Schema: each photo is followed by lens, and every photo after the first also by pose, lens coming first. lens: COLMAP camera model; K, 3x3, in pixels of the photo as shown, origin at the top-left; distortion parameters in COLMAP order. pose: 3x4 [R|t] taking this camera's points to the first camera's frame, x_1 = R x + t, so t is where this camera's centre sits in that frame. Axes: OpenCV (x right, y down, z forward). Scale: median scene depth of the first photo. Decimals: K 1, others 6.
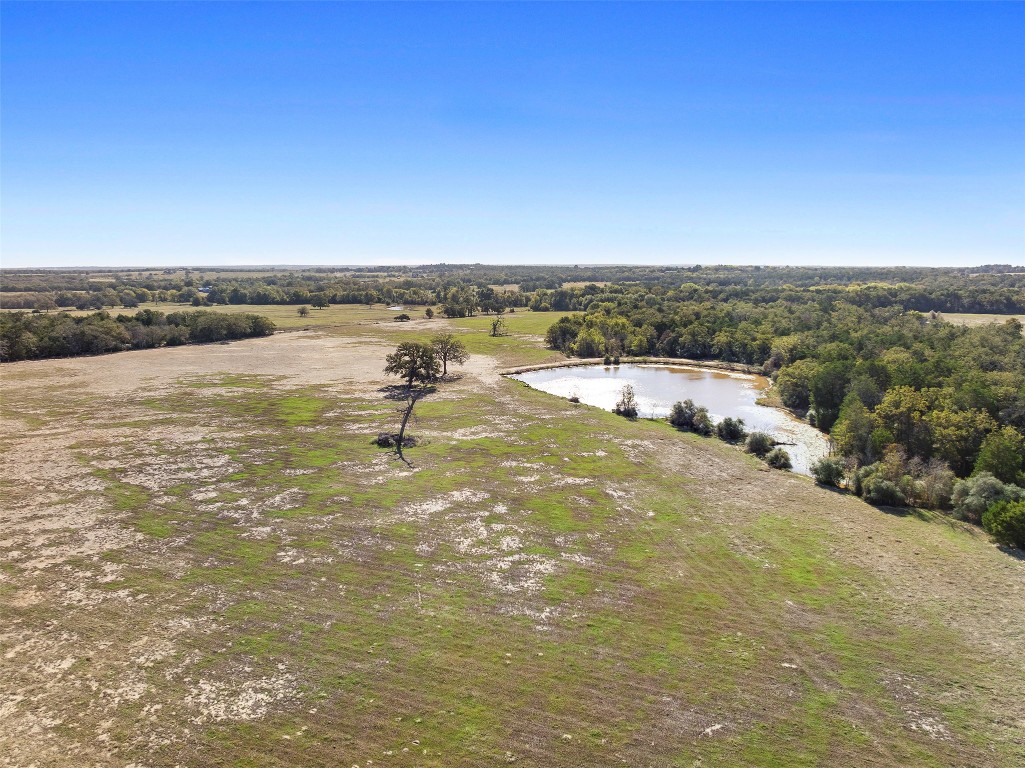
lens RADIAL K [[714.1, 0, 512.5], [0, 714.1, 384.0], [0, 0, 1]] dist [-0.042446, -0.001933]
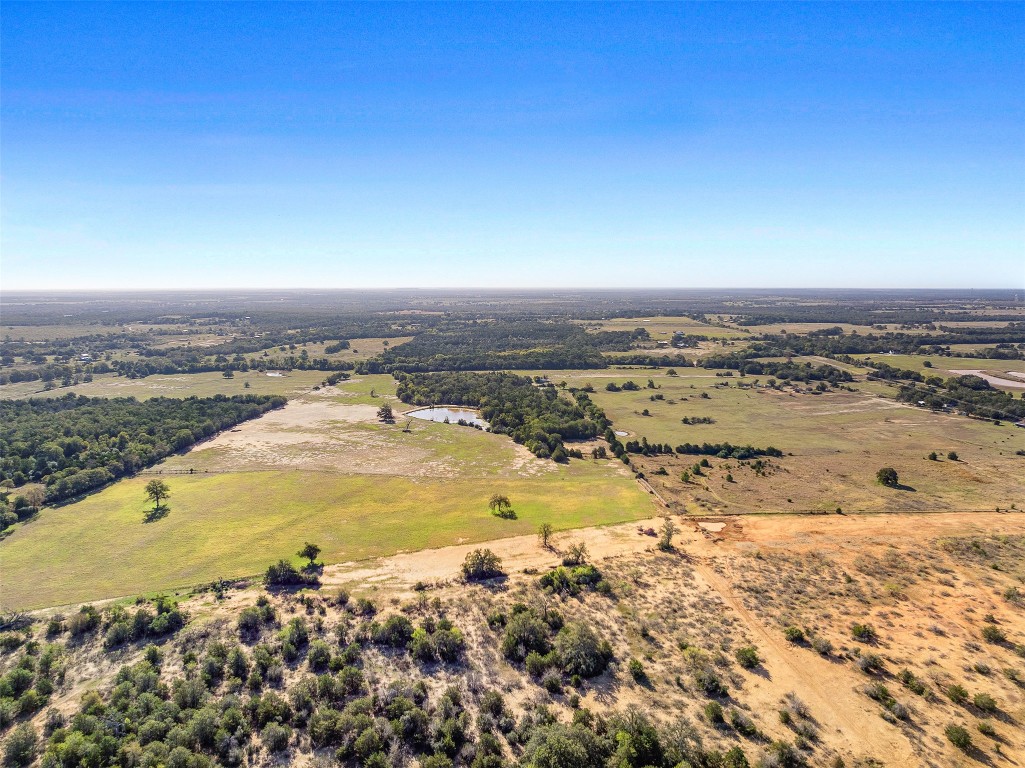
lens RADIAL K [[714.1, 0, 512.5], [0, 714.1, 384.0], [0, 0, 1]] dist [-0.042446, -0.001933]
pose [[0.929680, -0.051242, 0.364788, -1.081336], [0.060470, 0.998073, -0.013911, -0.111574], [-0.363372, 0.034992, 0.930987, -3.299186]]
